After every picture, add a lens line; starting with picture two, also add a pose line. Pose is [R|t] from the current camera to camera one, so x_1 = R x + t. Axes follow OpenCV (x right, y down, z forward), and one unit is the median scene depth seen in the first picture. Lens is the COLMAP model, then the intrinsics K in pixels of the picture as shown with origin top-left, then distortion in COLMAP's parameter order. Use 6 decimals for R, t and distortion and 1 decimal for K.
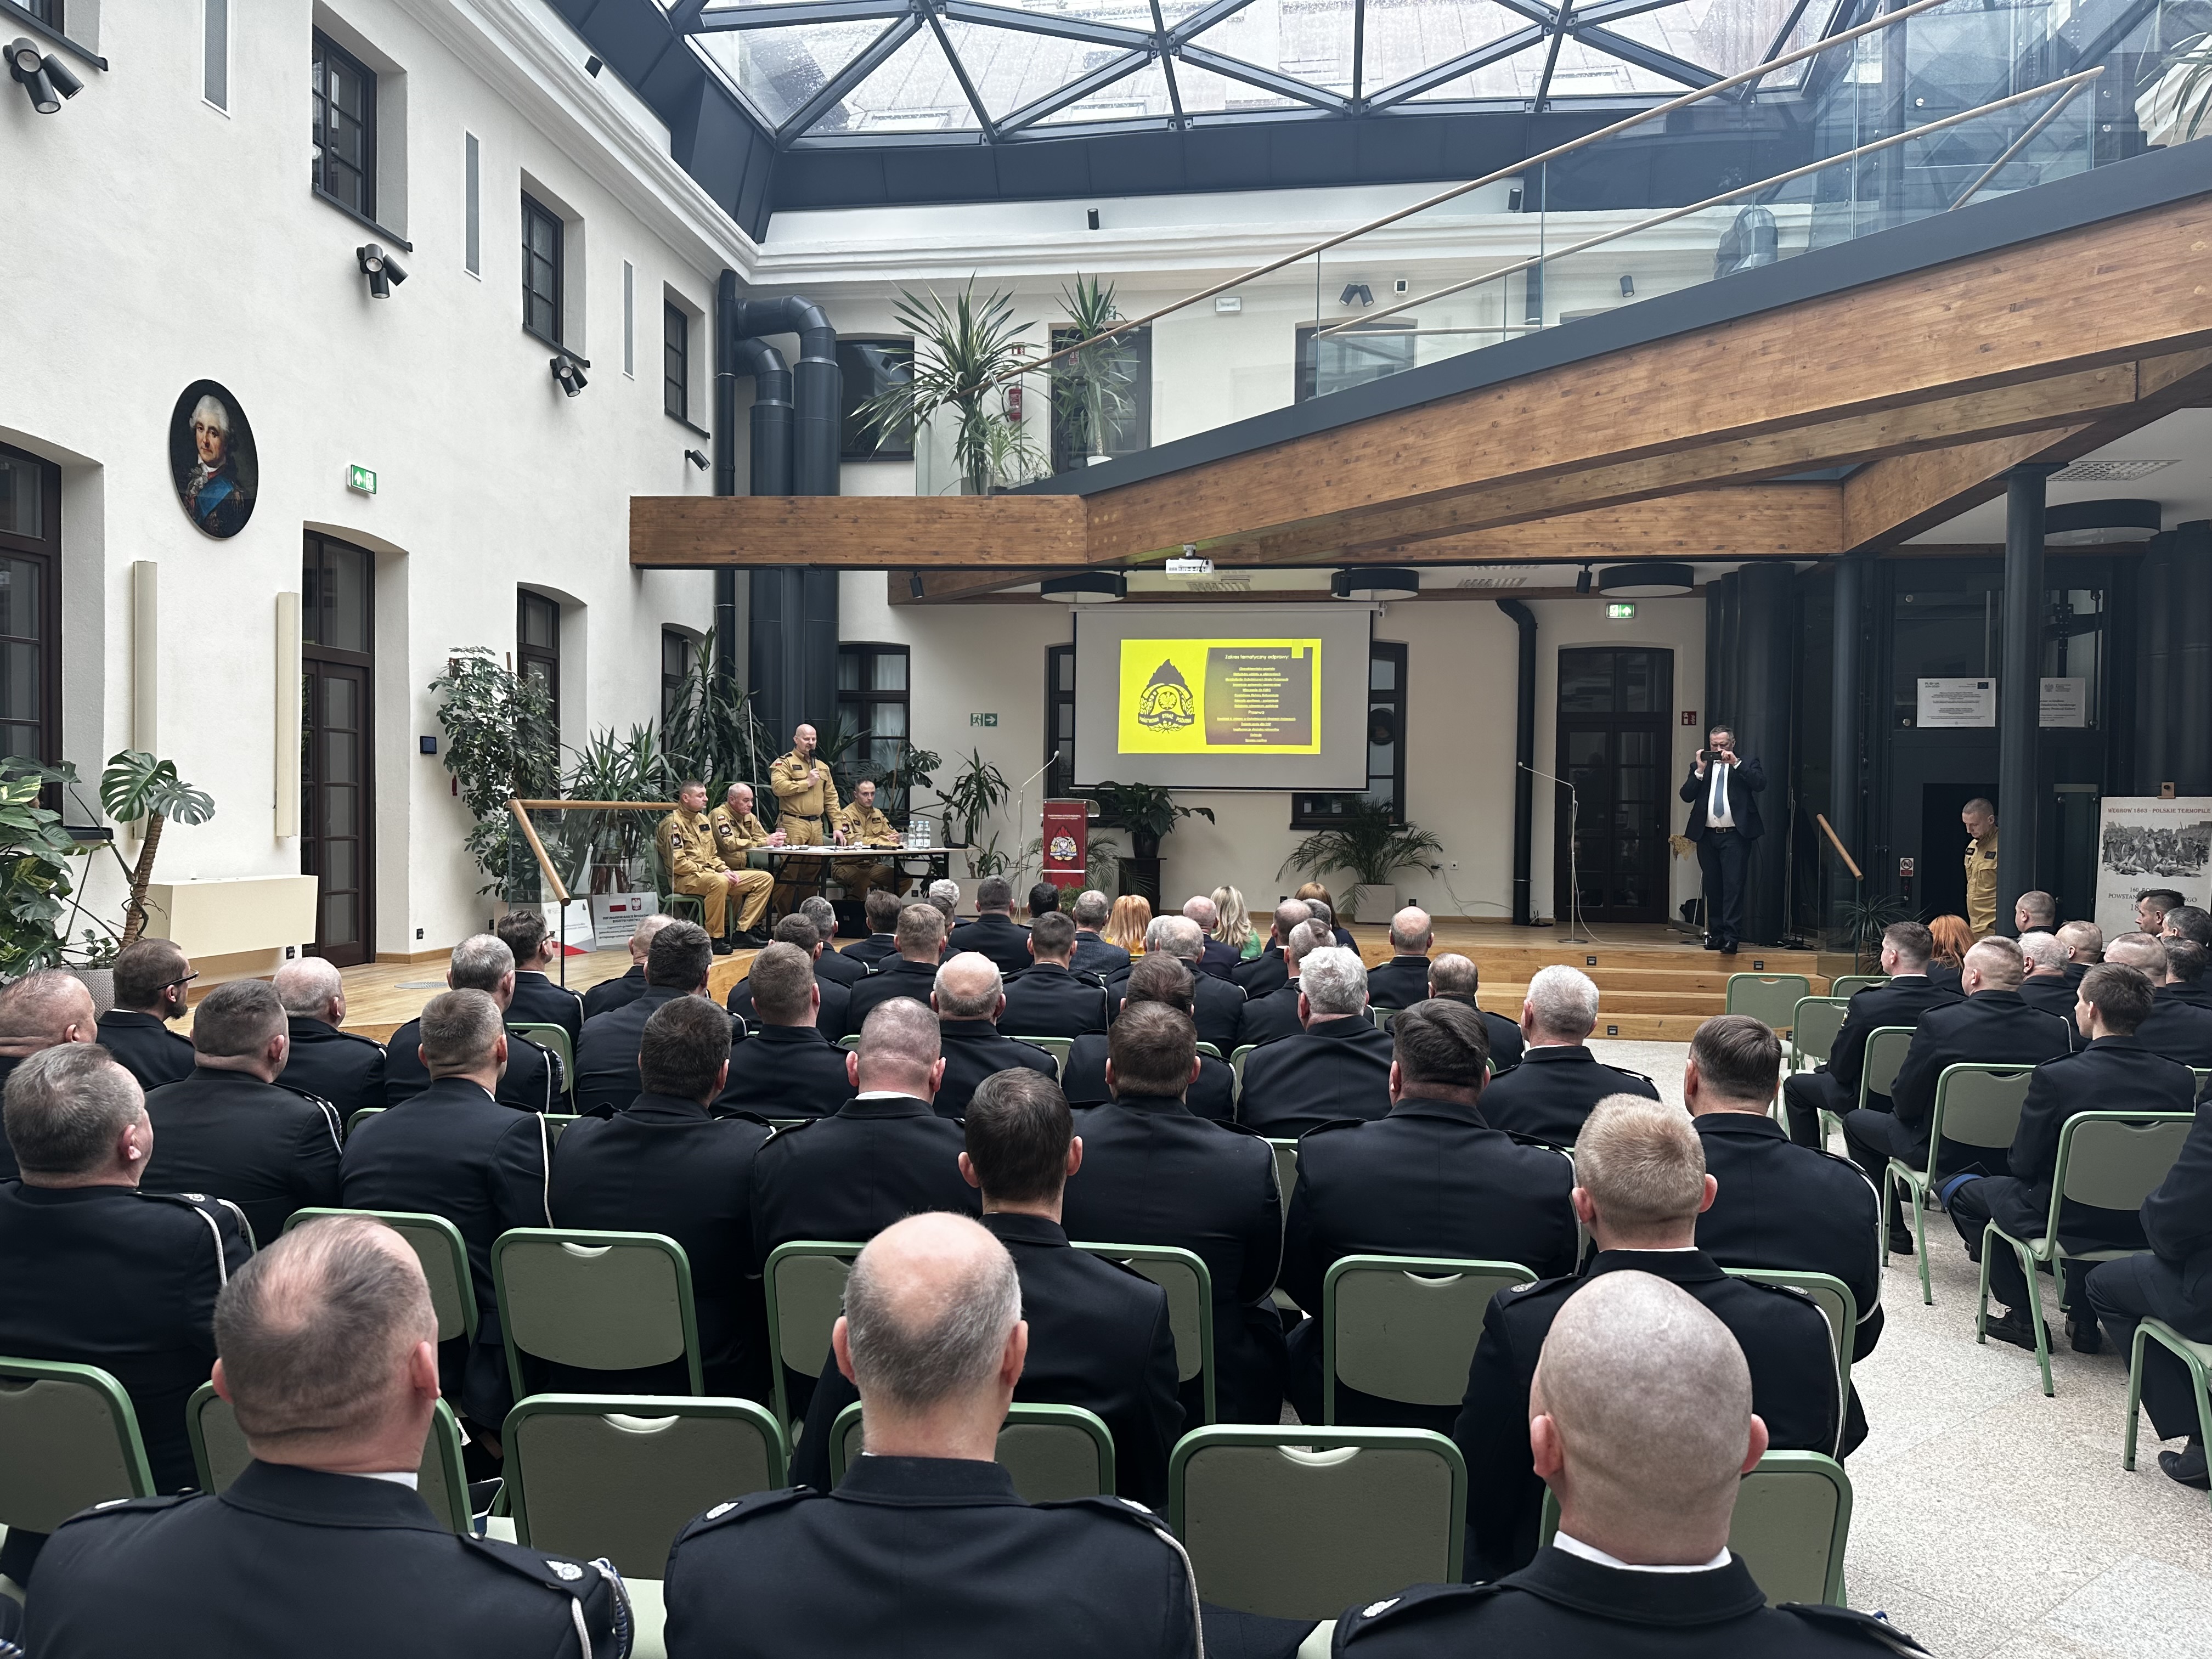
lens RADIAL K [[1542.7, 0, 1116.0], [0, 1542.7, 834.6], [0, 0, 1]] dist [0.176713, -0.312966]
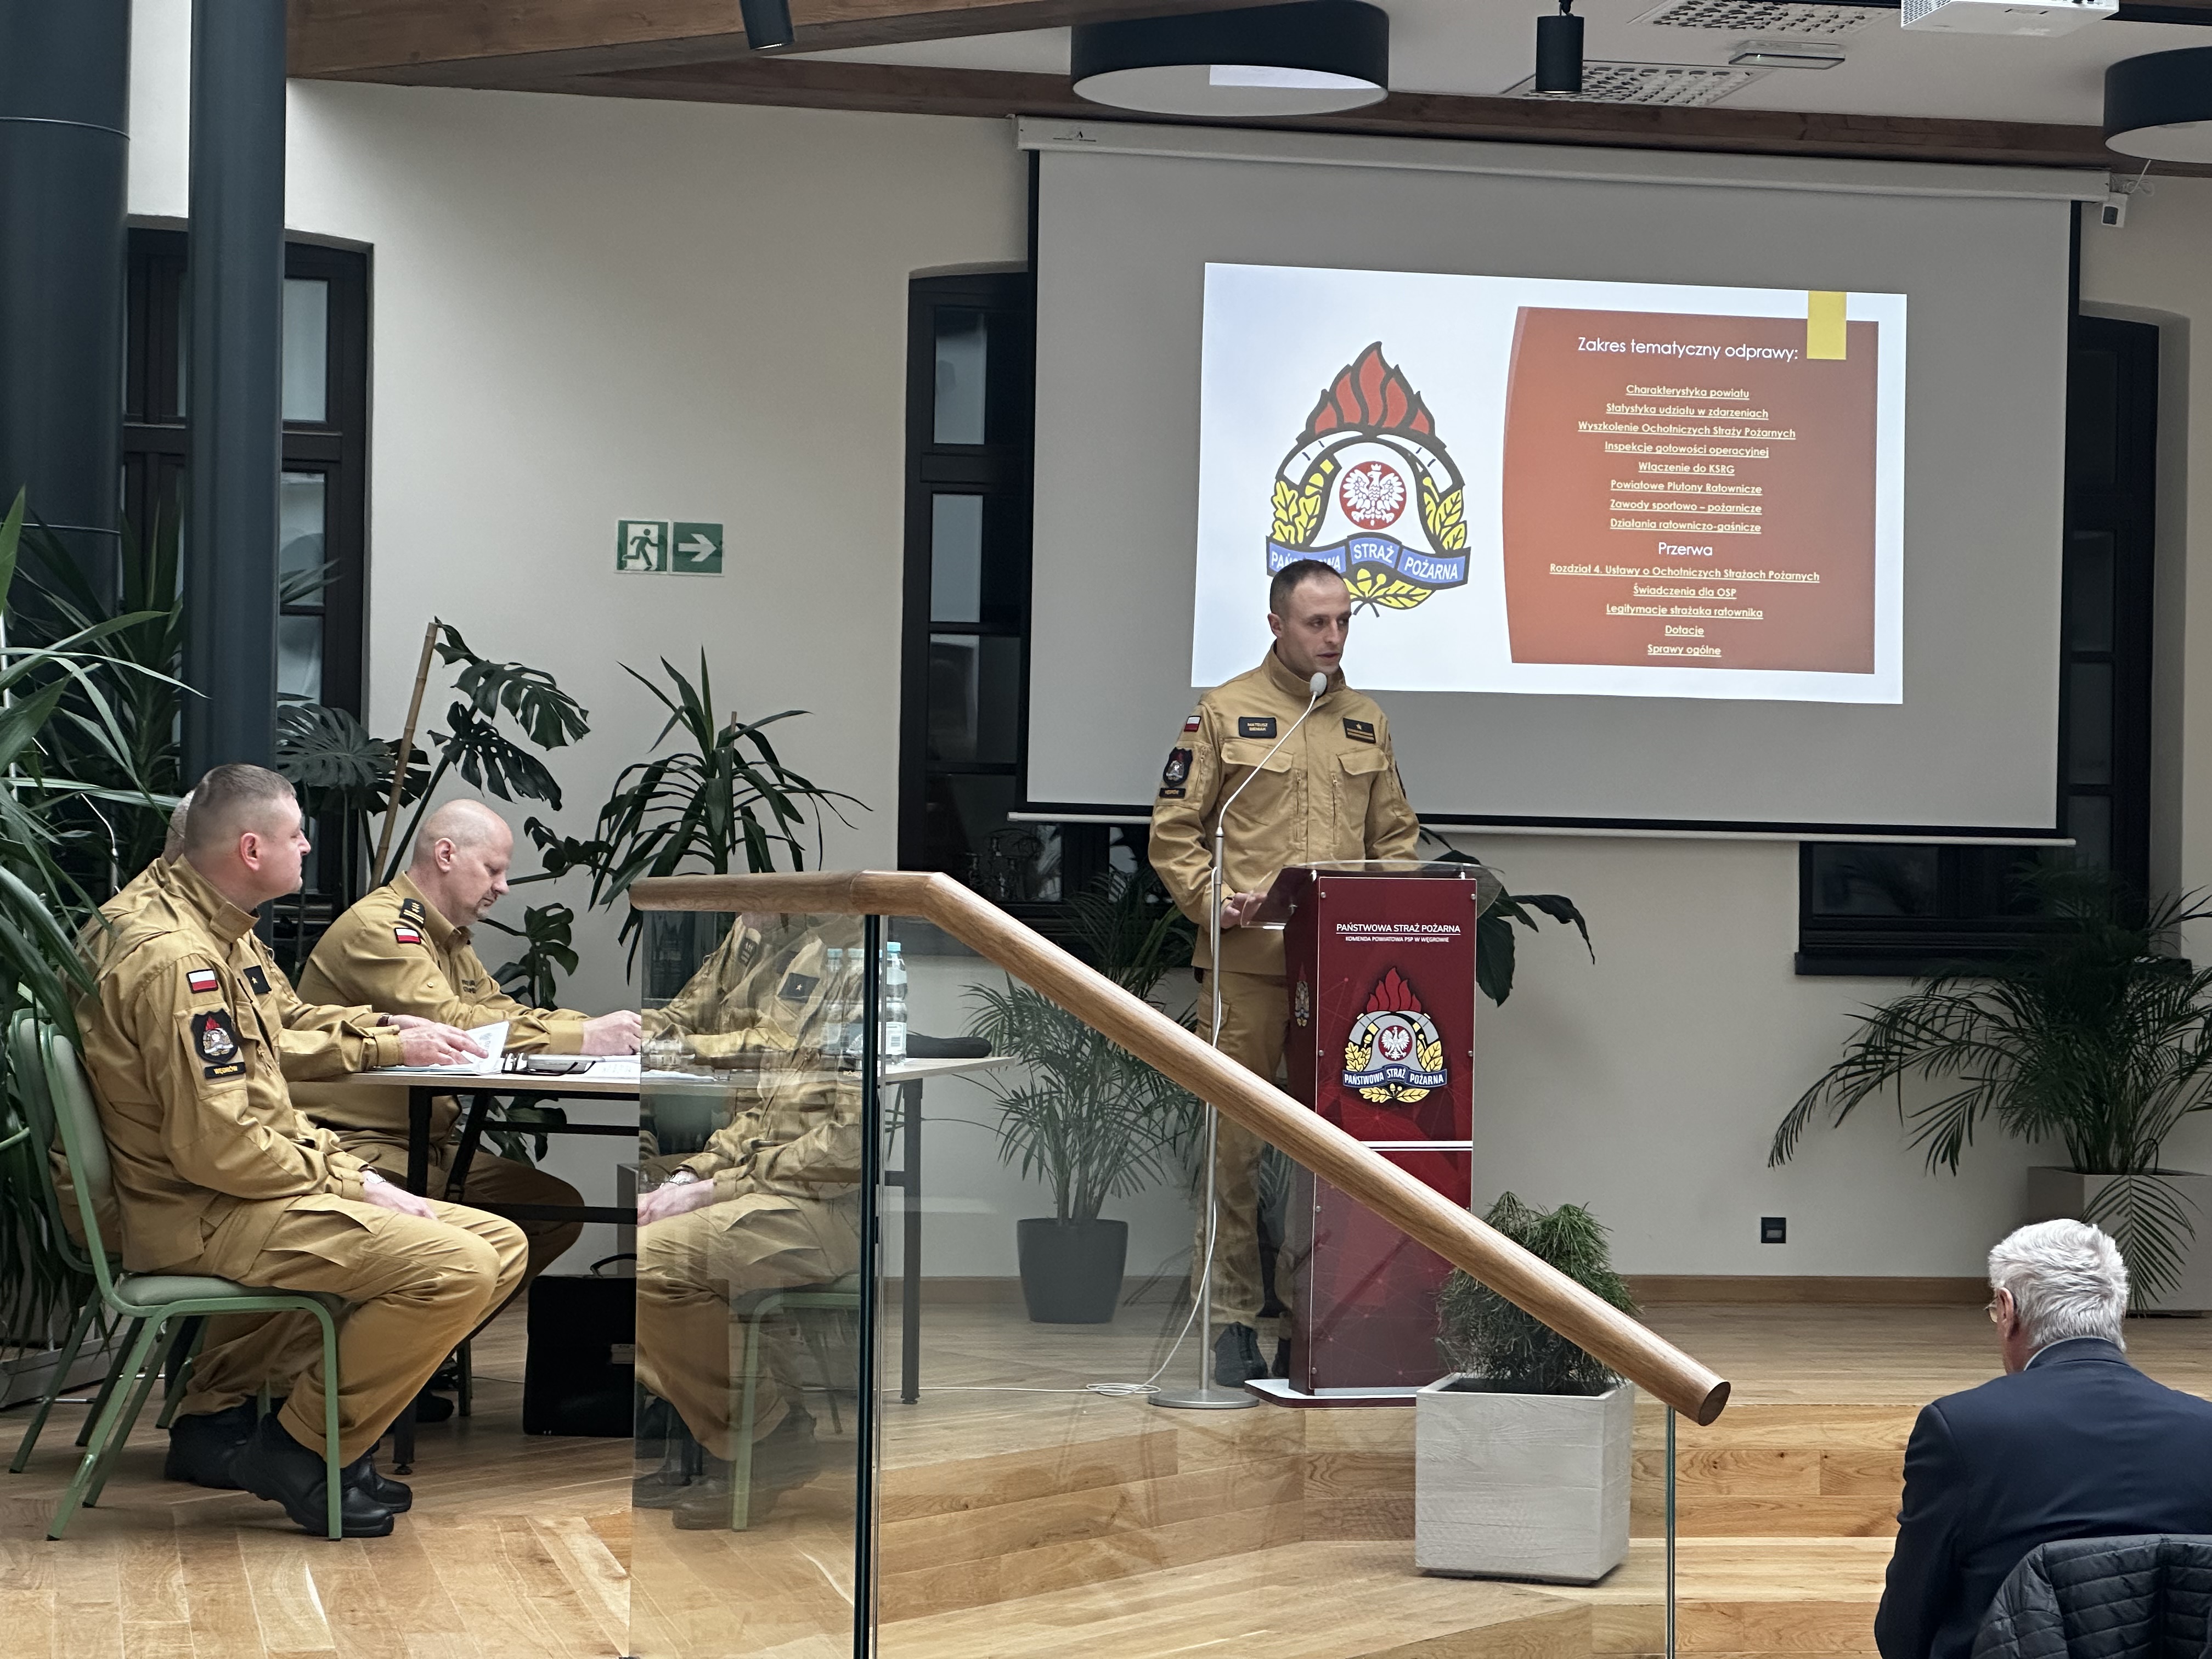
lens RADIAL K [[4977.6, 0, 1107.1], [0, 4977.6, 751.8], [0, 0, 1]] dist [-0.261213, 7.401039]
pose [[0.944034, 0.015498, 0.329483, -0.323295], [-0.001757, 0.999118, -0.041963, -0.006284], [-0.329843, 0.039035, 0.943229, 0.220274]]
